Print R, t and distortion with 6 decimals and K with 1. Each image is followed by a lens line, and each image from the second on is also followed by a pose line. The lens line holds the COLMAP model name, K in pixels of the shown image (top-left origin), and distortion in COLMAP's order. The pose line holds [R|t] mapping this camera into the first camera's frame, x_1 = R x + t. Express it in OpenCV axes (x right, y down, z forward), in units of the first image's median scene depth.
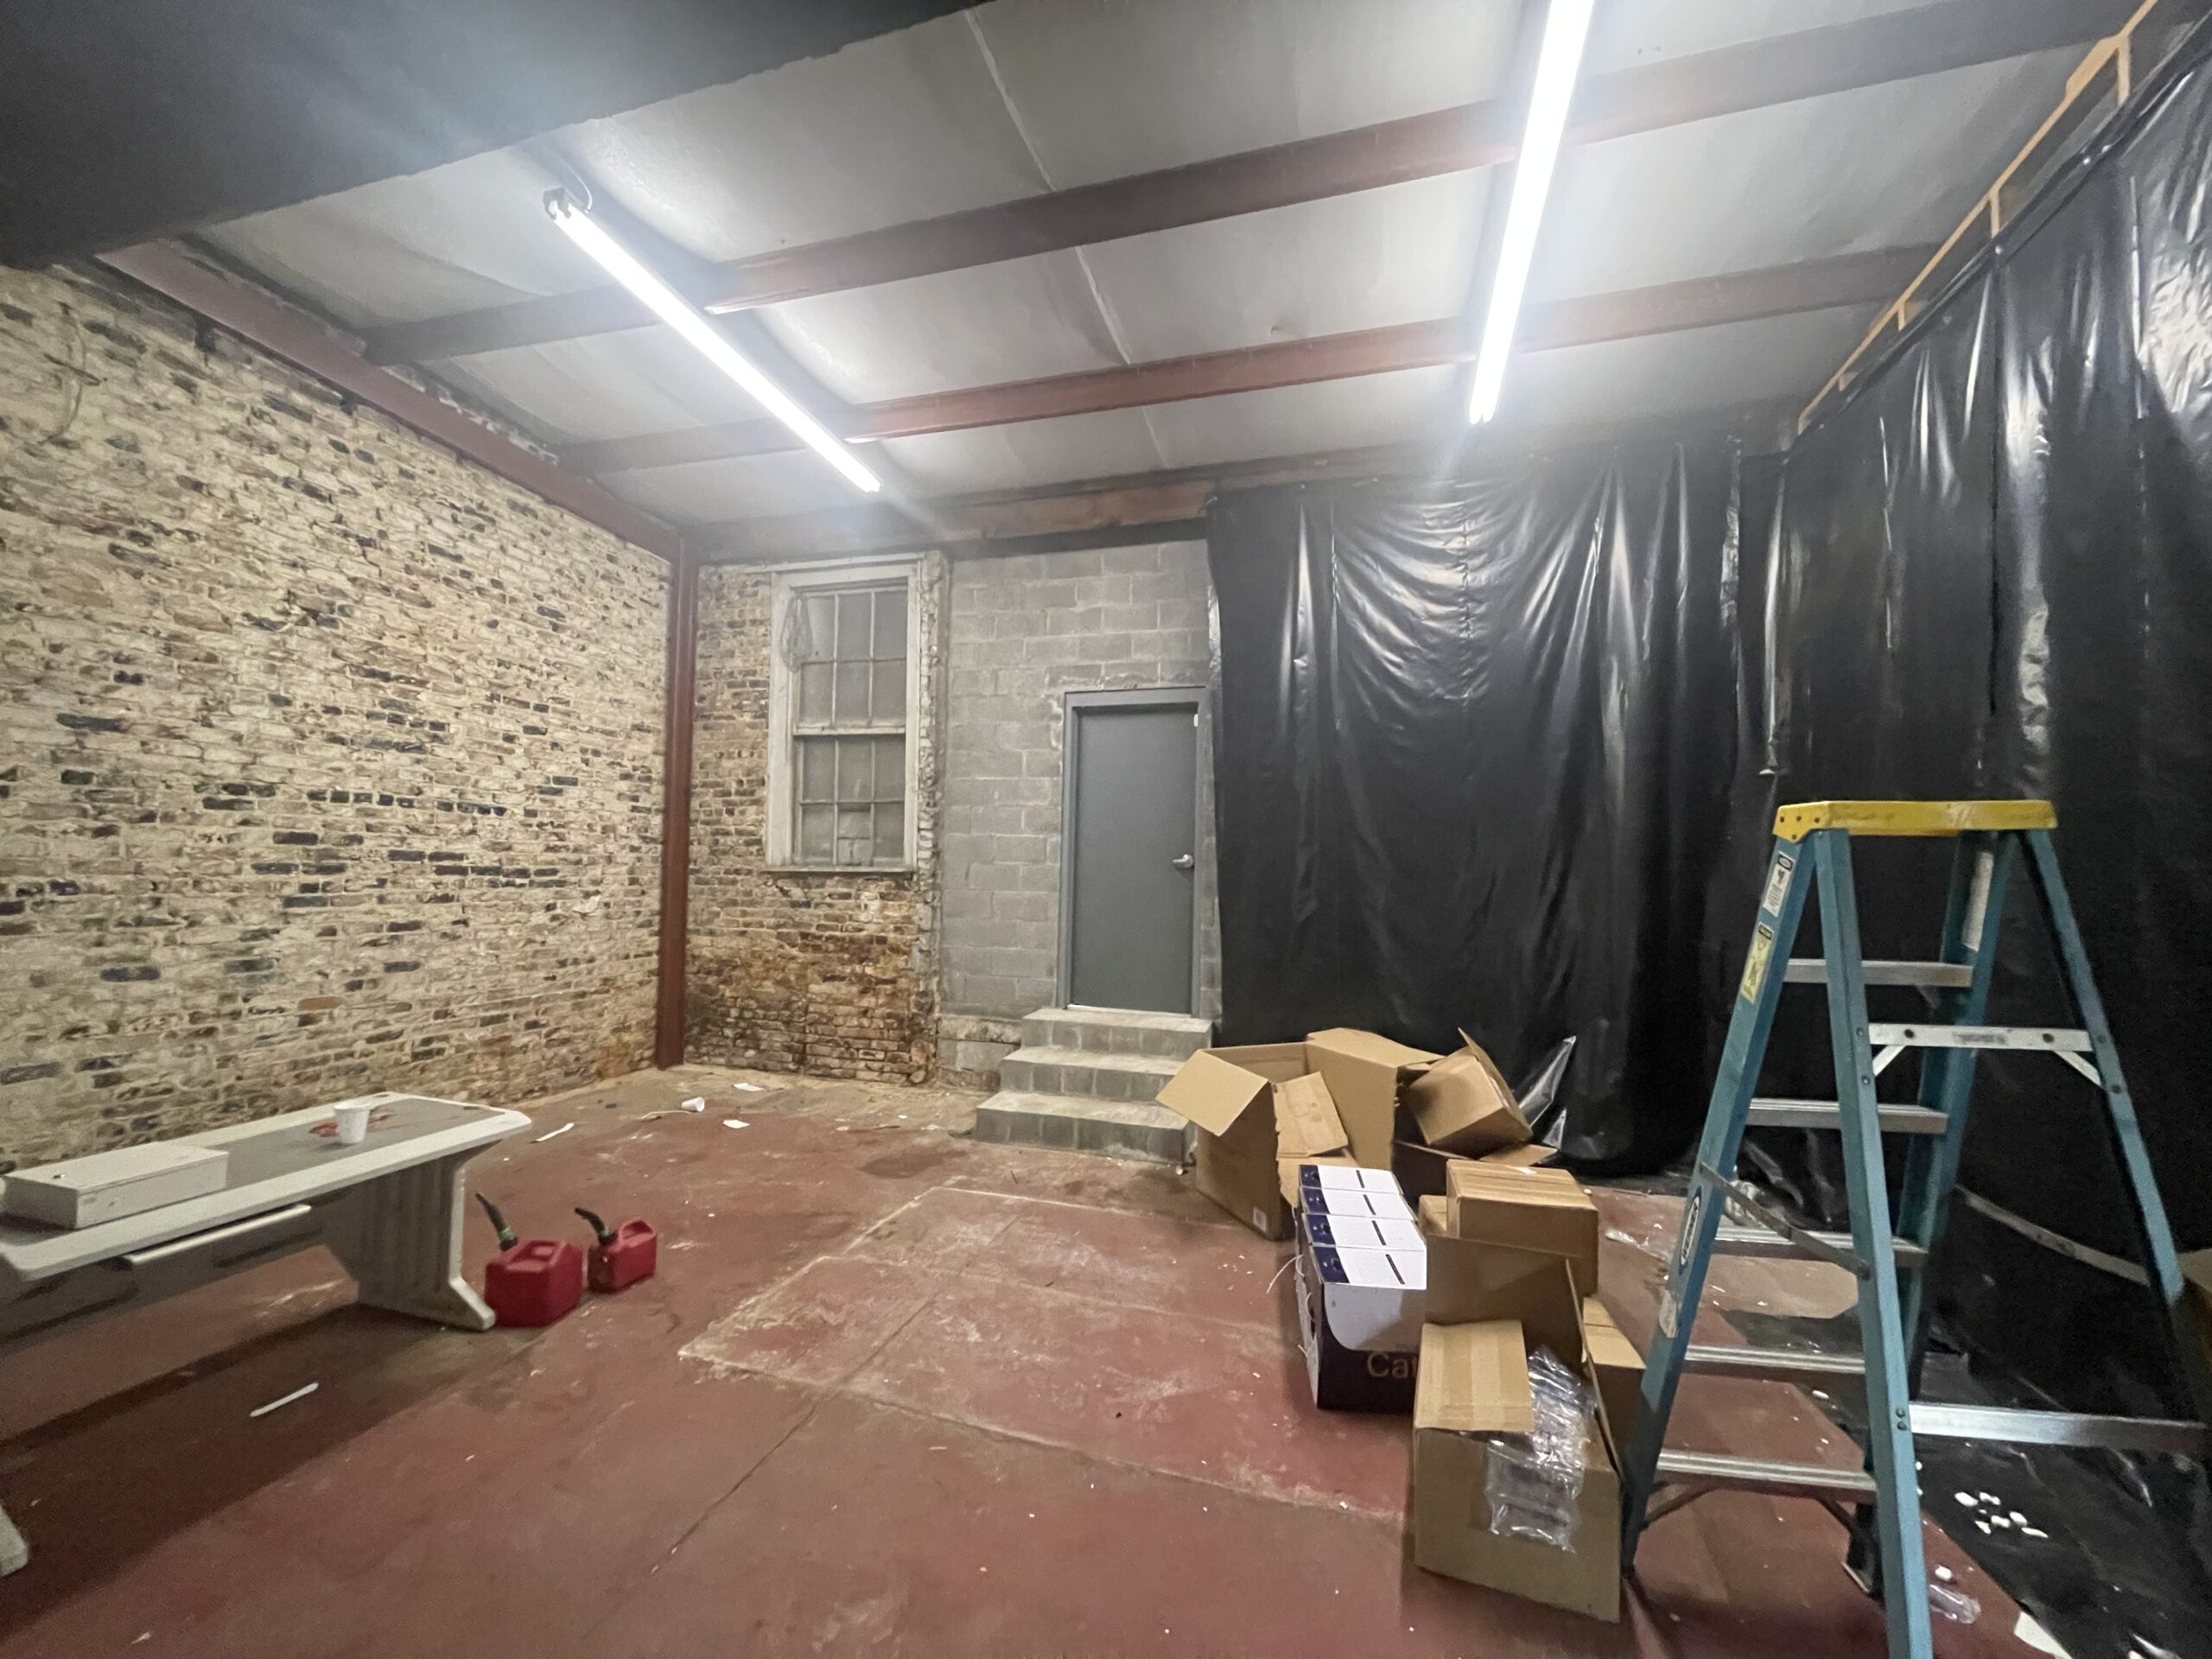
lens RADIAL K [[886.1, 0, 1106.0], [0, 886.1, 829.5], [0, 0, 1]] dist [0.001604, -0.002593]
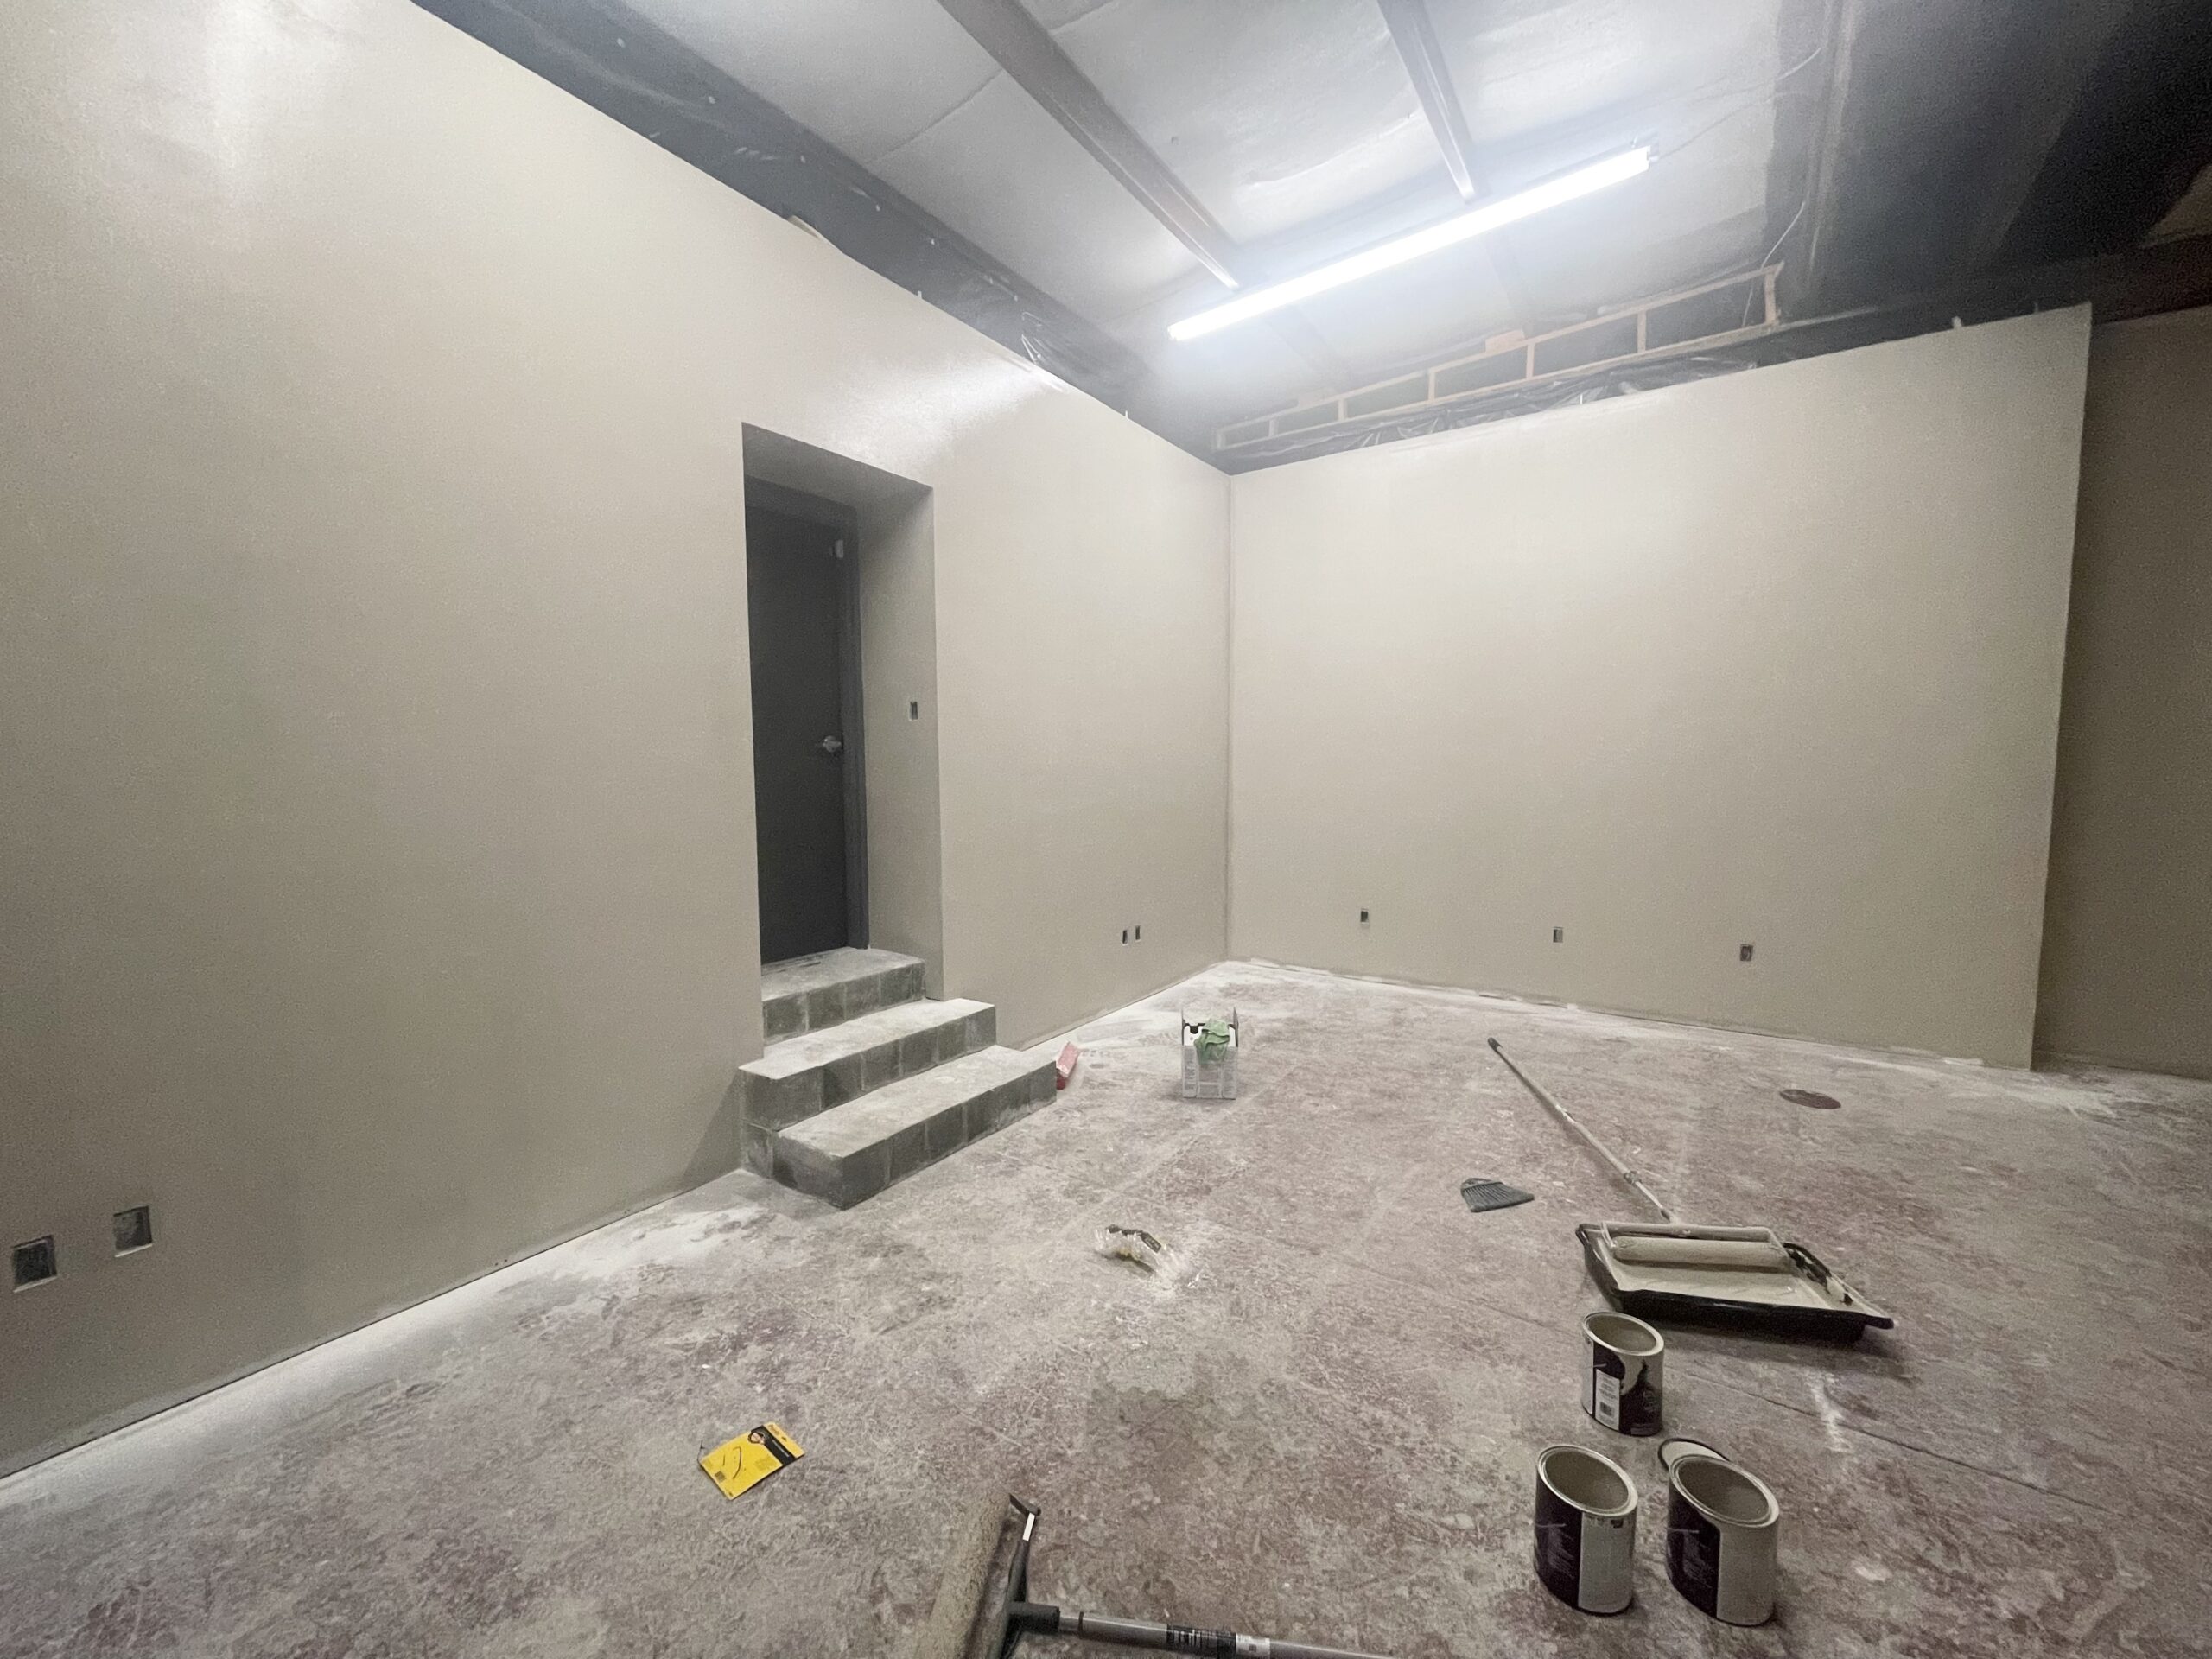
lens RADIAL K [[886.1, 0, 1106.0], [0, 886.1, 829.5], [0, 0, 1]] dist [0.001604, -0.002593]
pose [[0.296875, -0.097573, 0.949918, -0.697266], [-0.025435, 0.993605, 0.110009, 0.023151], [-0.954577, -0.056820, 0.292495, 0.726391]]
